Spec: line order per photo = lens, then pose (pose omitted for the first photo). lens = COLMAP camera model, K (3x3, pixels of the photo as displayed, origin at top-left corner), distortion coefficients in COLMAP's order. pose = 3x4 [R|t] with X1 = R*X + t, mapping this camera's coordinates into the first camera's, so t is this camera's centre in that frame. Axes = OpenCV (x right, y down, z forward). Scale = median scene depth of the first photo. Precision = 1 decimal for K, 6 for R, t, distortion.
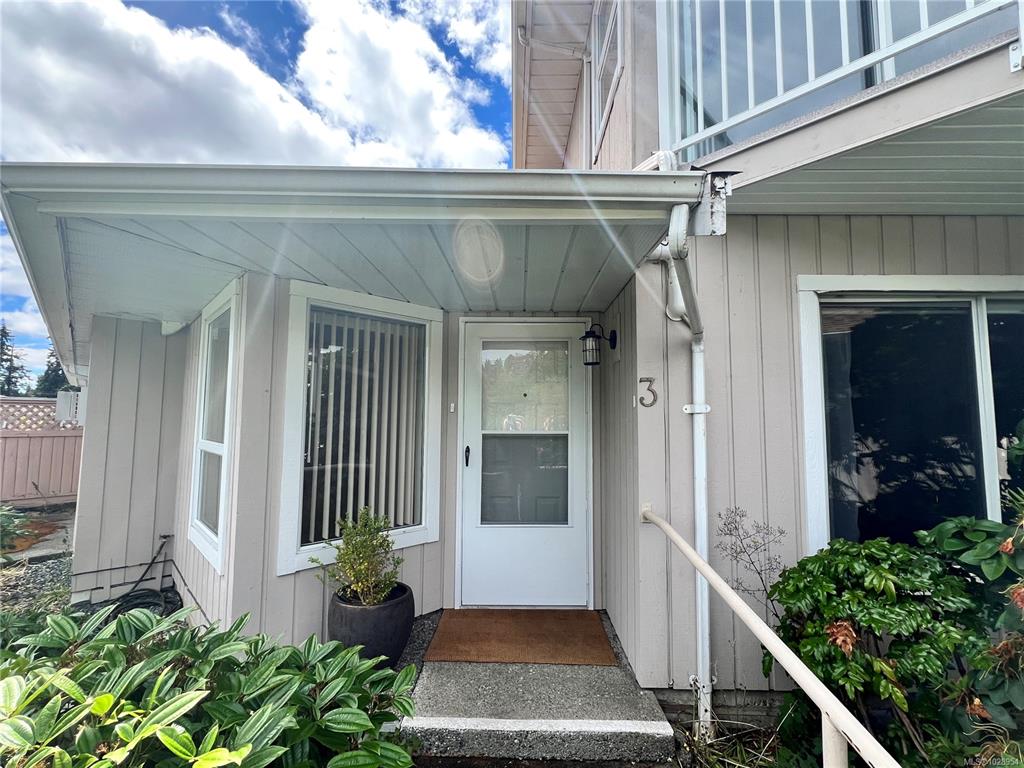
lens RADIAL K [[452.2, 0, 512.0], [0, 452.2, 384.0], [0, 0, 1]] dist [-0.002987, -0.000342]
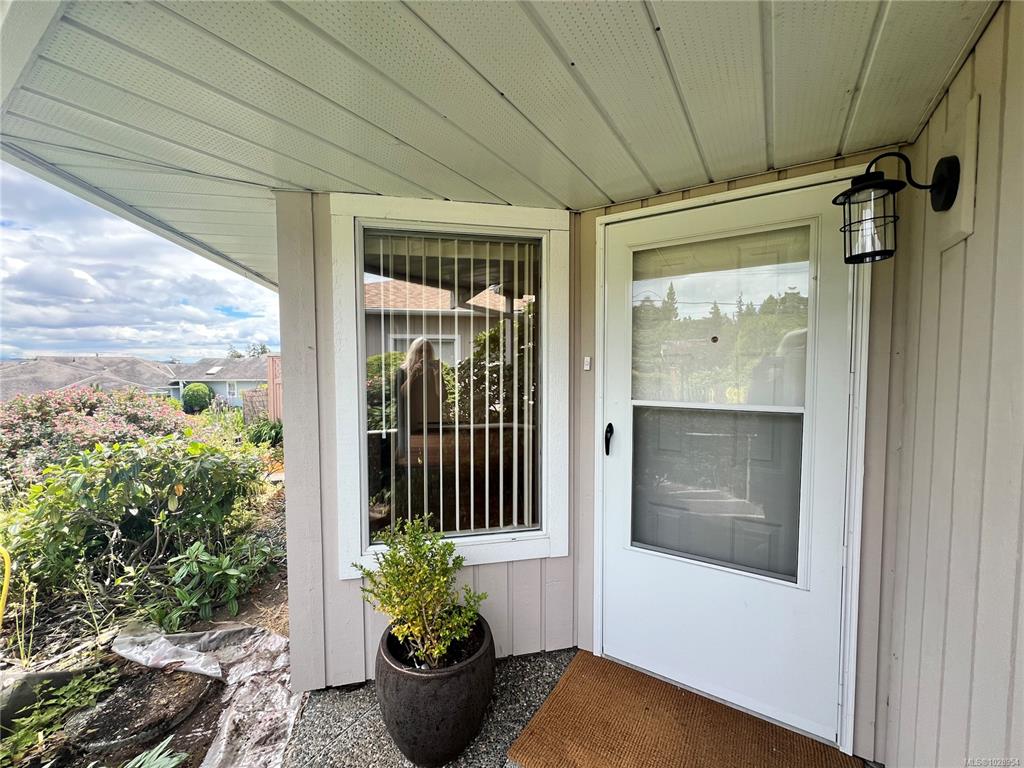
lens RADIAL K [[409.2, 0, 512.0], [0, 409.2, 384.0], [0, 0, 1]] dist [-0.000304, 0.000193]
pose [[0.848882, 0.017452, -0.528294, 0.110688], [0.049247, 0.992496, 0.111918, 0.013133], [0.526283, -0.121022, 0.841653, 0.556981]]
